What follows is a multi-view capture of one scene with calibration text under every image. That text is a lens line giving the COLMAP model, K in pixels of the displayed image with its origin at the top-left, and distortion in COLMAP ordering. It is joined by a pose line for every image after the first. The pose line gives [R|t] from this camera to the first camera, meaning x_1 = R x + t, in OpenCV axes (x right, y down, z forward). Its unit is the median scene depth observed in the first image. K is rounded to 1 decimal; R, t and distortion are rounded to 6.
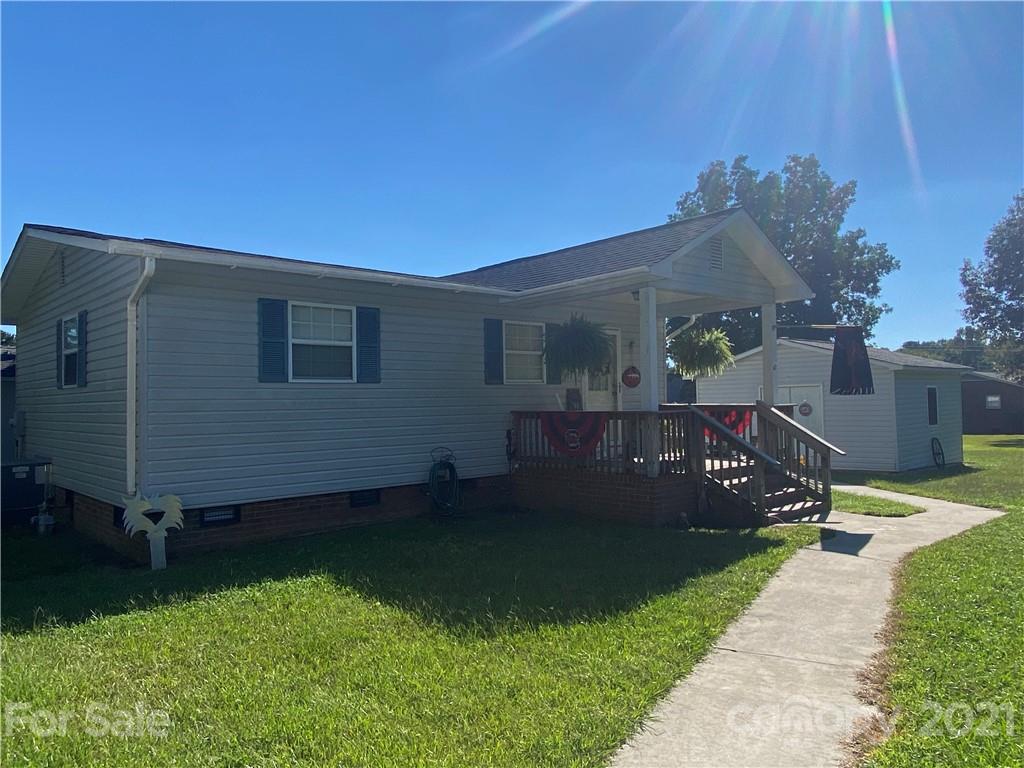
lens RADIAL K [[735.4, 0, 512.0], [0, 735.4, 384.0], [0, 0, 1]] dist [0.048892, -0.052007]
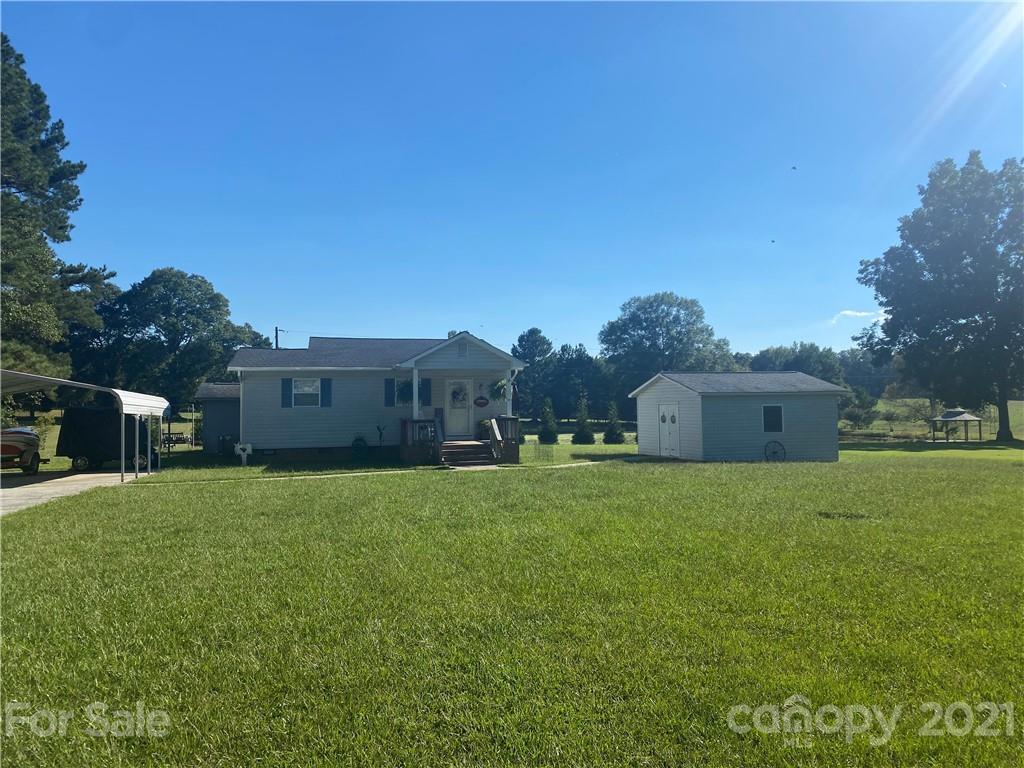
lens RADIAL K [[740.5, 0, 512.0], [0, 740.5, 384.0], [0, 0, 1]] dist [0.027017, -0.002196]
pose [[0.895615, -0.002560, -0.444822, 1.611217], [0.004625, 0.999983, 0.003559, -0.091548], [0.444806, -0.005245, 0.895612, -1.103177]]
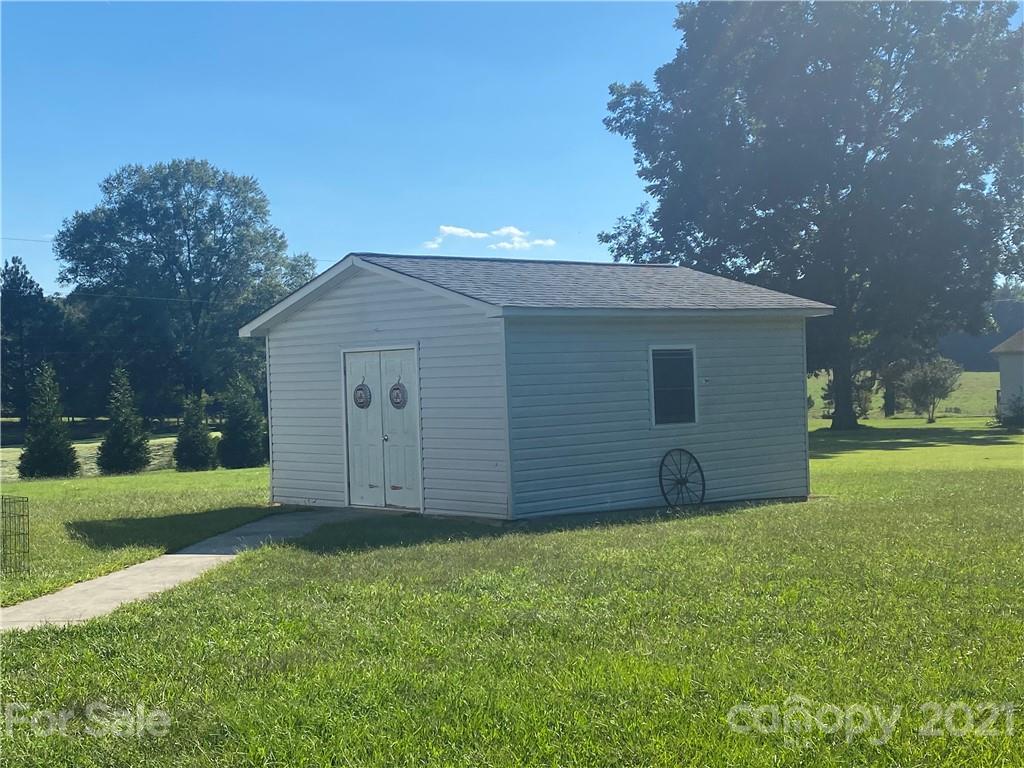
lens RADIAL K [[1375.6, 0, 512.0], [0, 1375.6, 384.0], [0, 0, 1]] dist [0.073968, -0.068458]
pose [[0.999700, -0.011714, -0.021495, 1.034471], [0.012458, 0.999316, 0.034811, -0.010120], [0.021072, -0.035068, 0.999163, 0.092536]]
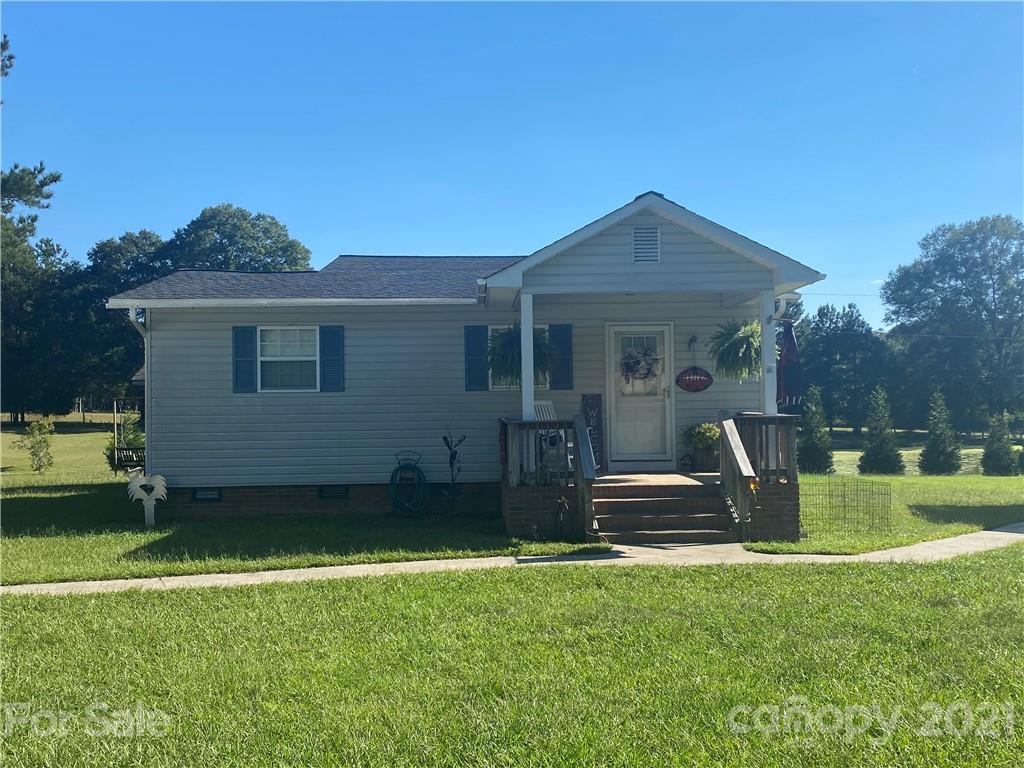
lens RADIAL K [[1101.4, 0, 495.6], [0, 1101.4, 382.3], [0, 0, 1]] dist [0.014080, -0.052953]
pose [[0.781224, -0.005262, -0.624229, 1.091552], [0.013450, 0.999874, 0.008405, -0.027884], [0.624106, -0.014962, 0.781196, -0.182747]]
